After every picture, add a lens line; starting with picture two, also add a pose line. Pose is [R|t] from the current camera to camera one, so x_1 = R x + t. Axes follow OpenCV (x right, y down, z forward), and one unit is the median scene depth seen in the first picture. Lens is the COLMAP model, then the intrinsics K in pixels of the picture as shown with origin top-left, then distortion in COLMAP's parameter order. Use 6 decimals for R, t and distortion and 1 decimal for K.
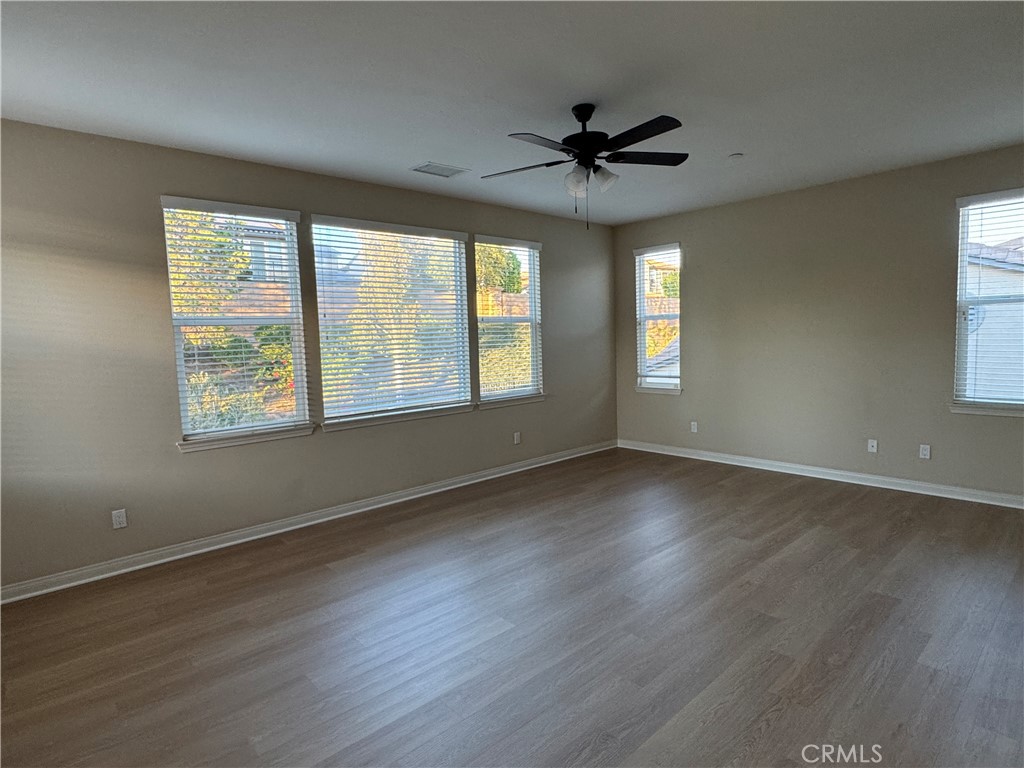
lens RADIAL K [[554.6, 0, 512.1], [0, 554.6, 388.9], [0, 0, 1]] dist [0.002684, -0.000722]
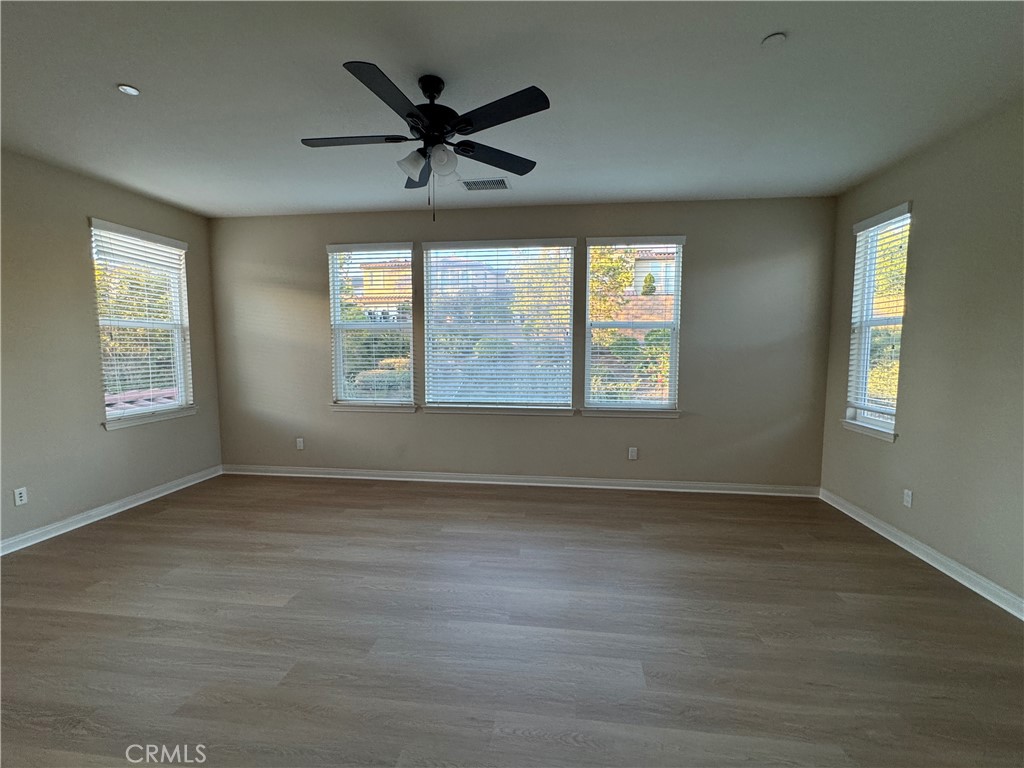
lens RADIAL K [[451.6, 0, 509.3], [0, 451.6, 383.2], [0, 0, 1]] dist [-0.001058, -0.000245]
pose [[0.651827, 0.096813, -0.752163, 0.493590], [-0.095810, 0.994384, 0.044961, -0.048025], [0.752291, 0.042758, 0.657442, 0.397425]]
